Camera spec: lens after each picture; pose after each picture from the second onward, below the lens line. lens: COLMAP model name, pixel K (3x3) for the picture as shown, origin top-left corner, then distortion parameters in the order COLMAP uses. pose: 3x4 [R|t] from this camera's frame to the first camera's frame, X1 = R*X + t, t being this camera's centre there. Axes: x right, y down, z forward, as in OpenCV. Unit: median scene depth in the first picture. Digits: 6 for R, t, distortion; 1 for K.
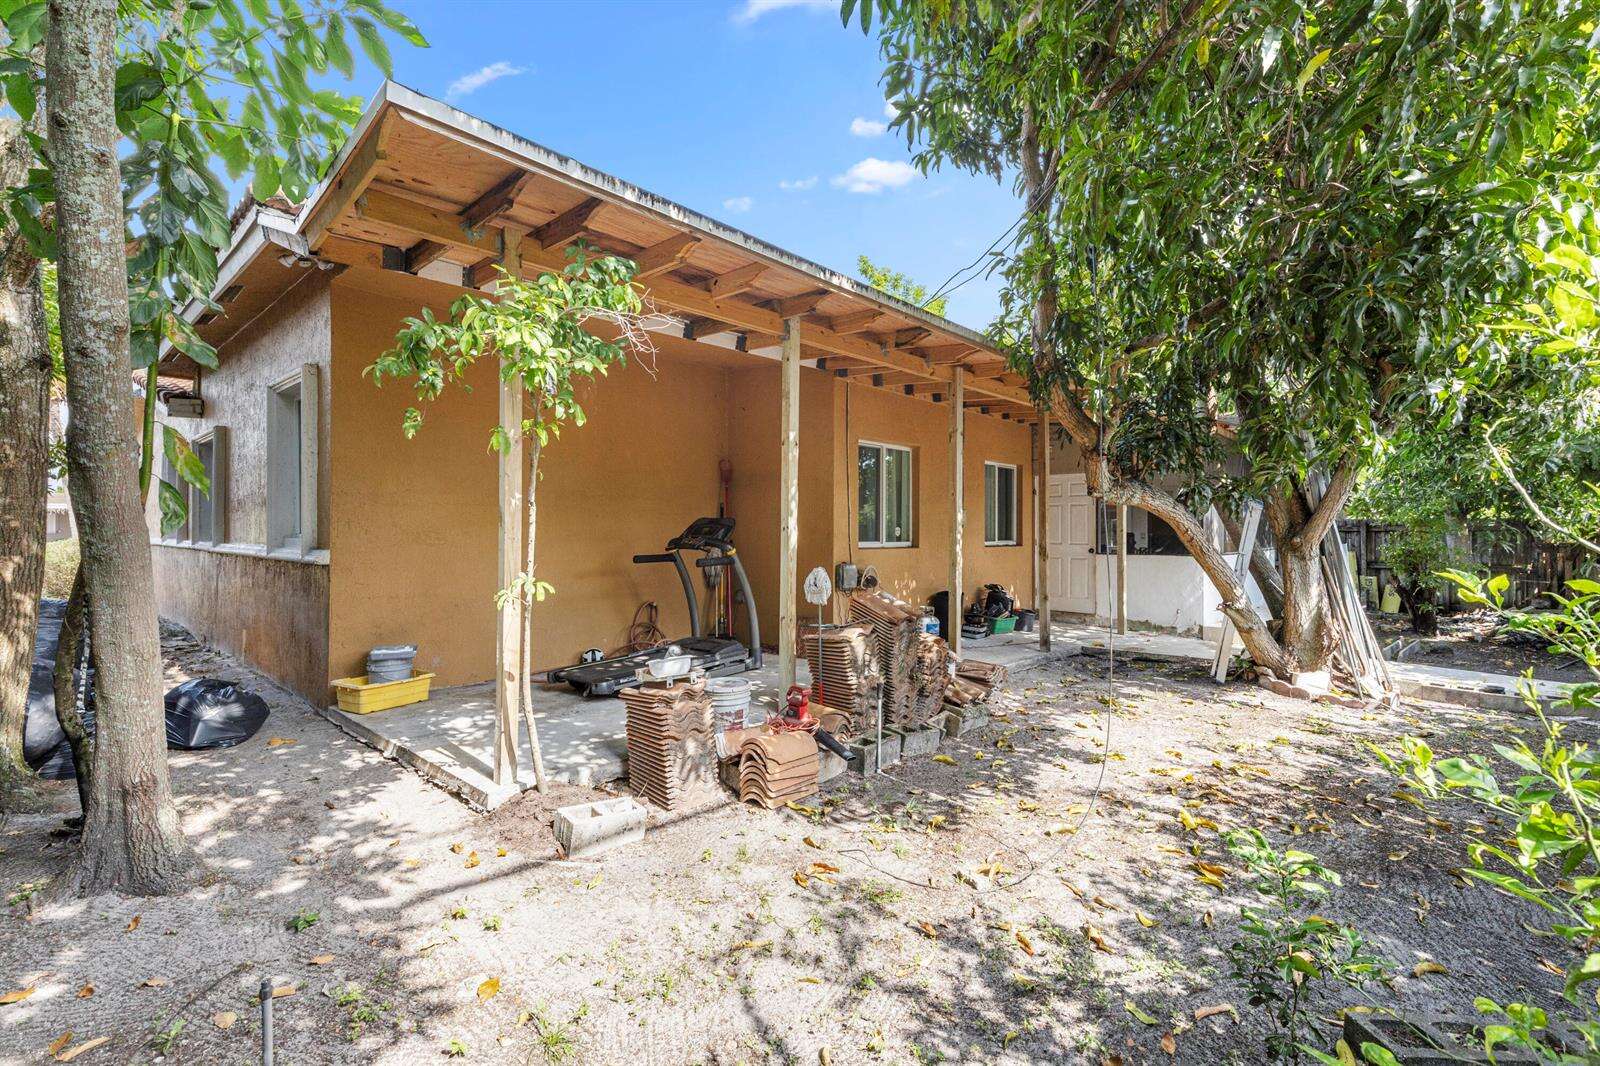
lens RADIAL K [[720.0, 0, 806.2], [0, 720.0, 528.7], [0, 0, 1]] dist [0.008458, -0.003326]
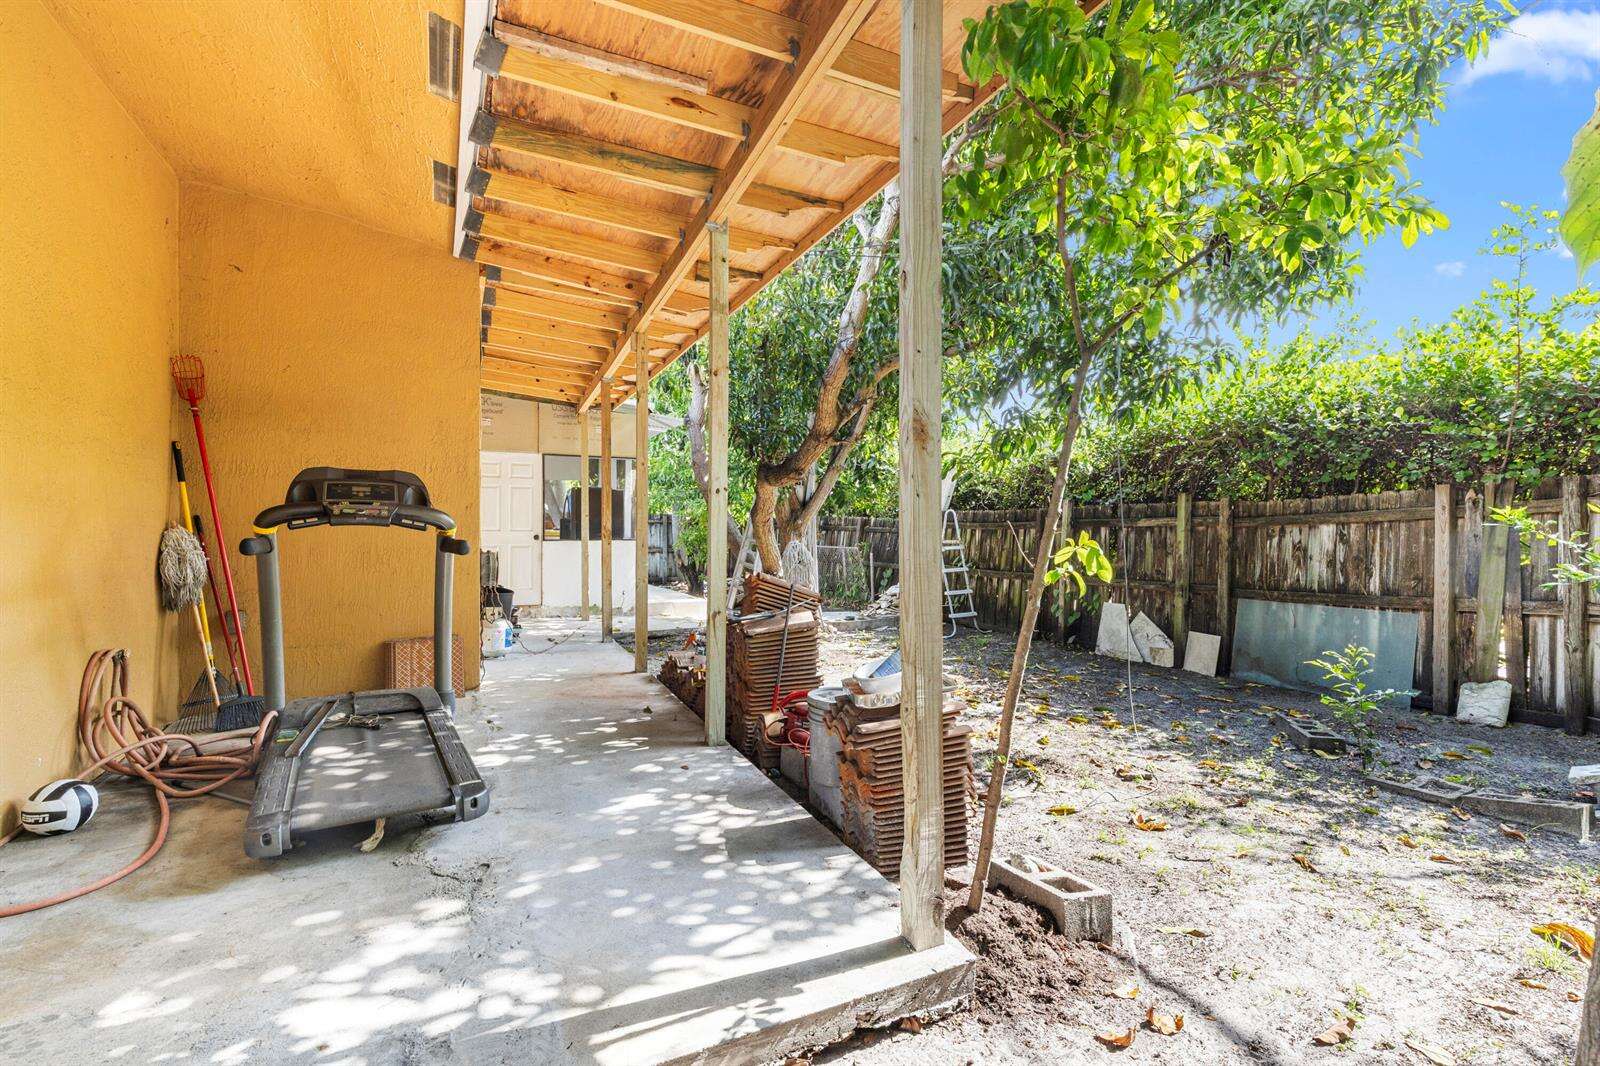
lens RADIAL K [[720.0, 0, 804.8], [0, 720.0, 536.0], [0, 0, 1]] dist [0.008458, -0.003326]
pose [[0.367893, -0.006421, 0.929846, -1.186568], [-0.004521, 0.999952, 0.008694, 0.066217], [-0.929857, -0.007403, 0.367846, 1.126477]]
